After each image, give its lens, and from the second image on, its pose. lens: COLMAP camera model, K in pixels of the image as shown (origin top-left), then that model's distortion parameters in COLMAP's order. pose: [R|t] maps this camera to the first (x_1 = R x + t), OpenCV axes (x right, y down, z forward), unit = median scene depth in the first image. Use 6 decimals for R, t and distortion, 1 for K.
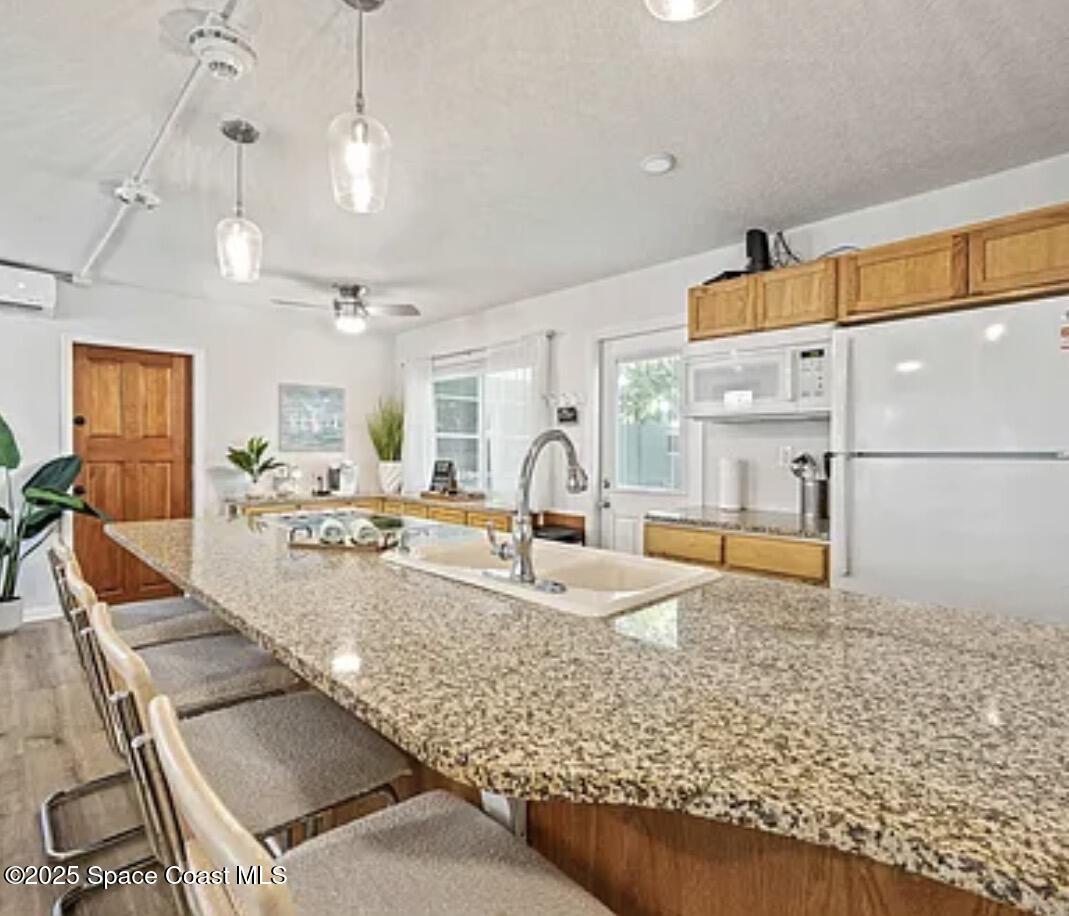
lens RADIAL K [[553.4, 0, 525.3], [0, 553.4, 448.8], [0, 0, 1]] dist [-0.001454, -0.001028]
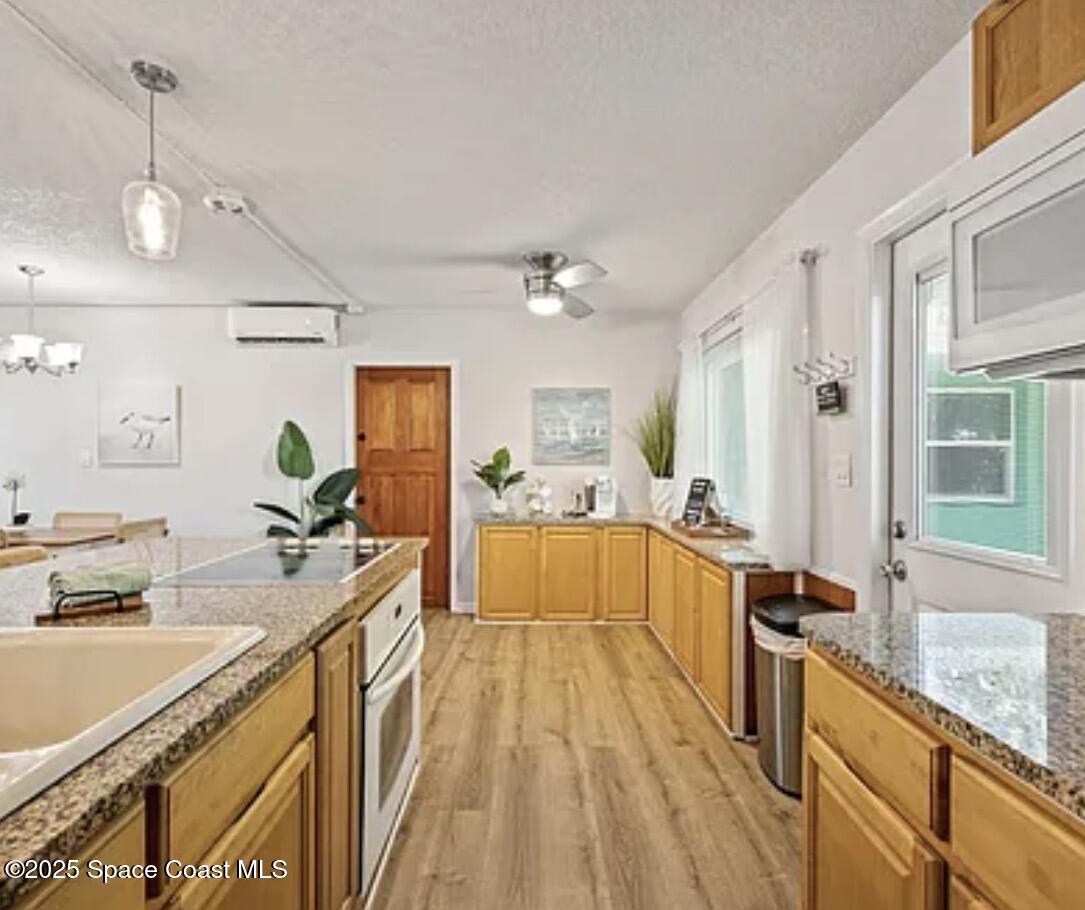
lens RADIAL K [[588.3, 0, 539.4], [0, 588.3, 470.2], [0, 0, 1]] dist [0.001650, 0.000574]
pose [[0.726381, 0.006778, -0.687259, 0.239413], [0.001695, 0.999931, 0.011653, 0.002425], [0.687290, -0.009629, 0.726319, 0.352300]]
